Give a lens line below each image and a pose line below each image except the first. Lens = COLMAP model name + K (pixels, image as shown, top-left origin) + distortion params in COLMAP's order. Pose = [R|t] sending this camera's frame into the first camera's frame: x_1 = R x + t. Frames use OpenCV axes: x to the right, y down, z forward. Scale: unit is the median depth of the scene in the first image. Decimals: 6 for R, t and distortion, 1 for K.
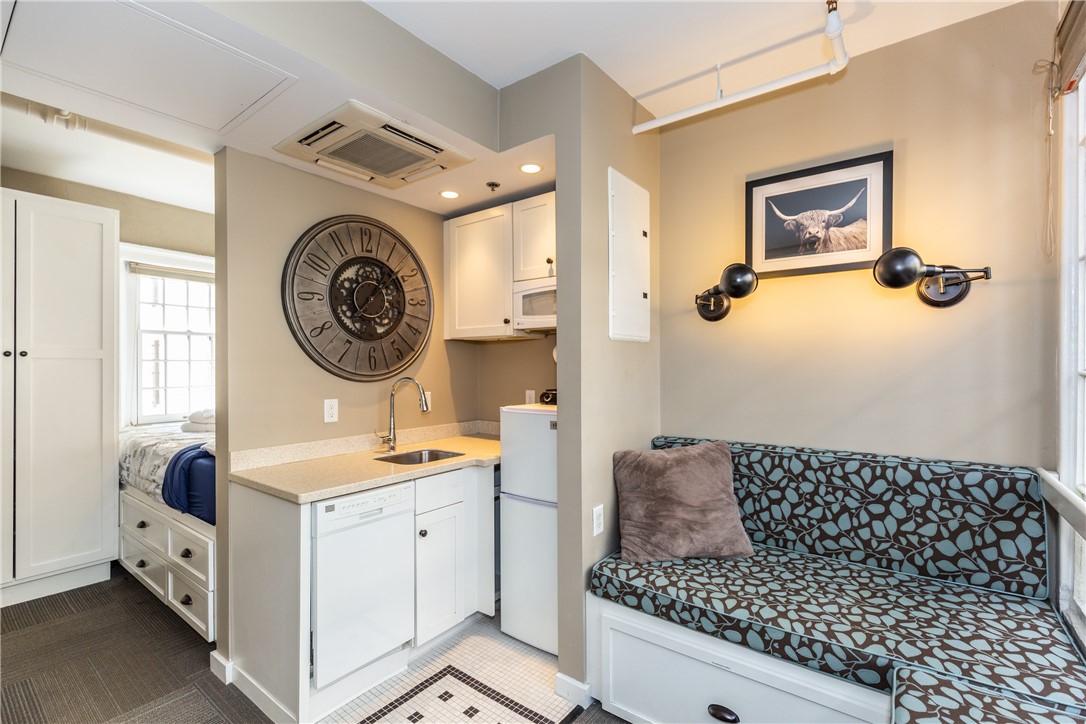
lens RADIAL K [[479.1, 0, 544.4], [0, 479.1, 367.6], [0, 0, 1]] dist [-0.007604, 0.001262]
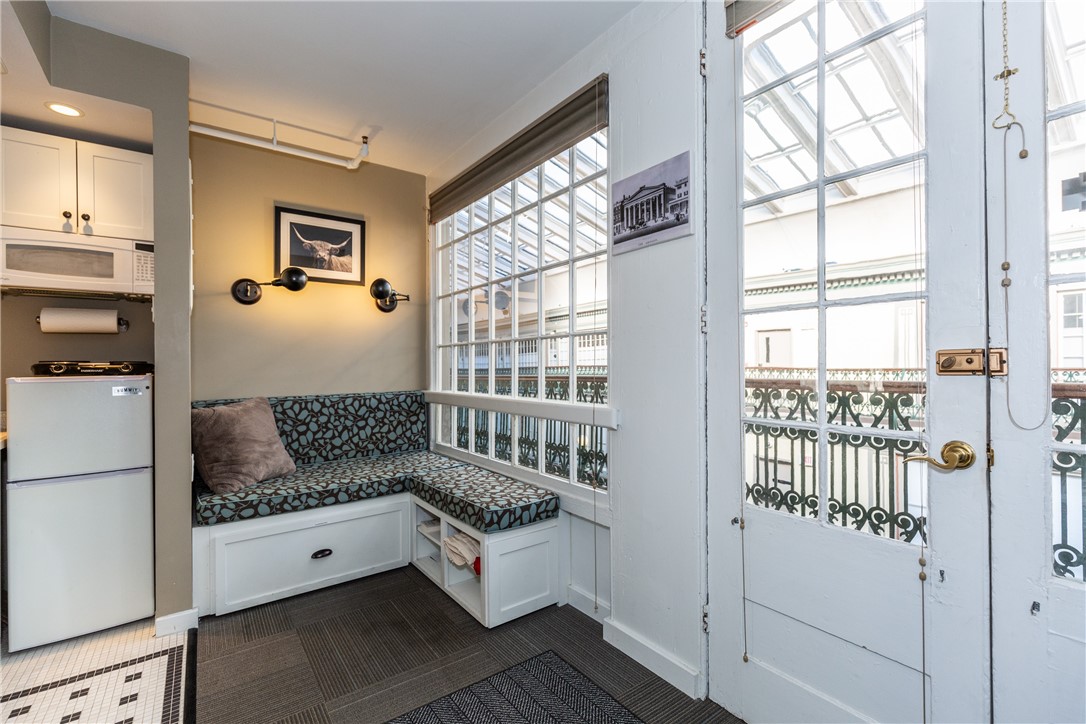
lens RADIAL K [[479.1, 0, 537.4], [0, 479.1, 362.6], [0, 0, 1]] dist [-0.007604, 0.001262]
pose [[0.289283, 0.003855, 0.957236, -0.755179], [0.009206, 0.999934, -0.006809, 0.086317], [-0.957199, 0.010782, 0.289229, -0.119011]]
